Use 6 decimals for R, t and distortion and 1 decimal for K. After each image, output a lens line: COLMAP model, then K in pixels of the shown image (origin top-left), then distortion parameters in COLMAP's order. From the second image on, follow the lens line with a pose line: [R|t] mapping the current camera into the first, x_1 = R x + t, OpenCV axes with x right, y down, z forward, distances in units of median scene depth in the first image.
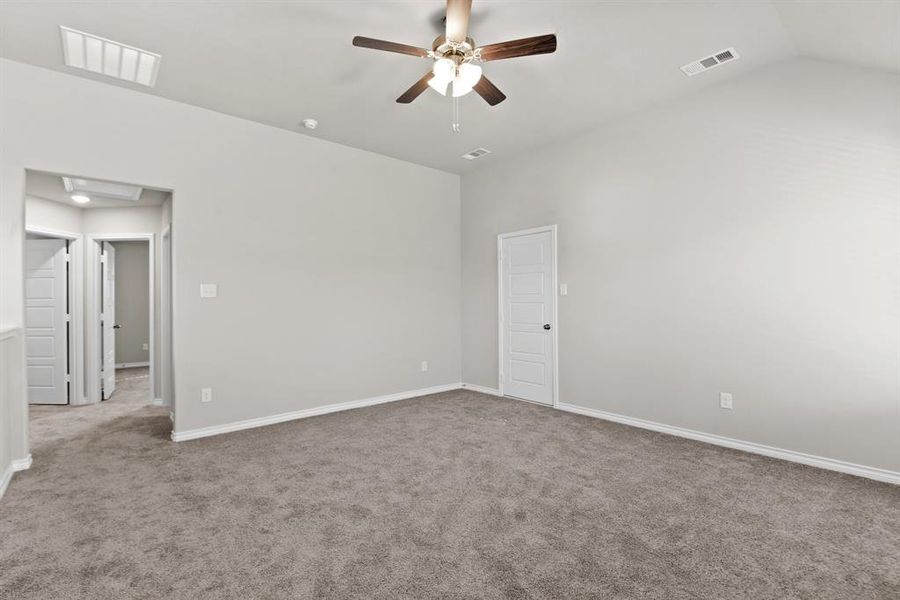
lens RADIAL K [[395.4, 0, 423.3], [0, 395.4, 303.5], [0, 0, 1]] dist [-0.038064, -0.000073]
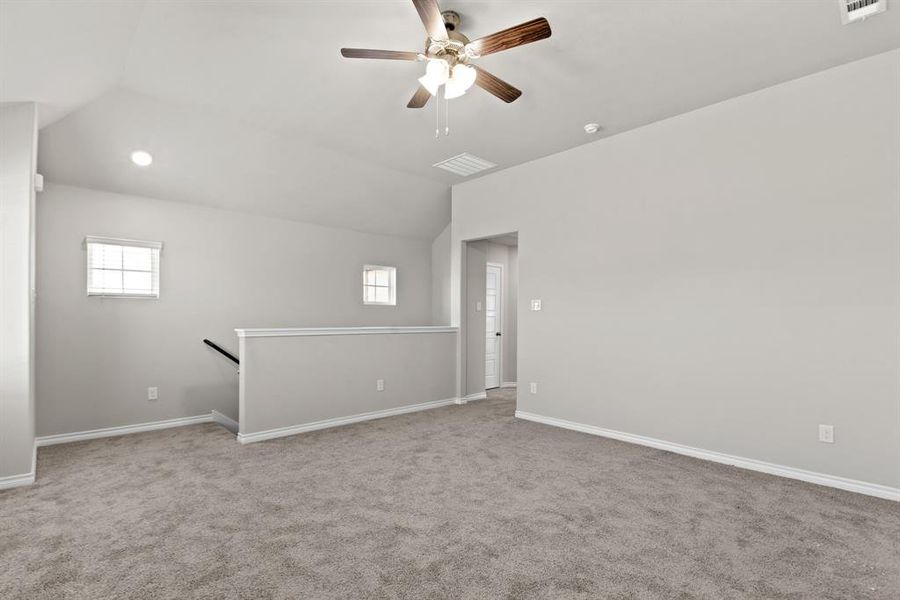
lens RADIAL K [[417.4, 0, 471.5], [0, 417.4, 311.5], [0, 0, 1]] dist [-0.037005, -0.000088]
pose [[0.098015, -0.002786, -0.995181, 1.078431], [-0.008876, 0.999954, -0.003673, -0.006631], [0.995145, 0.009193, 0.097985, 0.954194]]
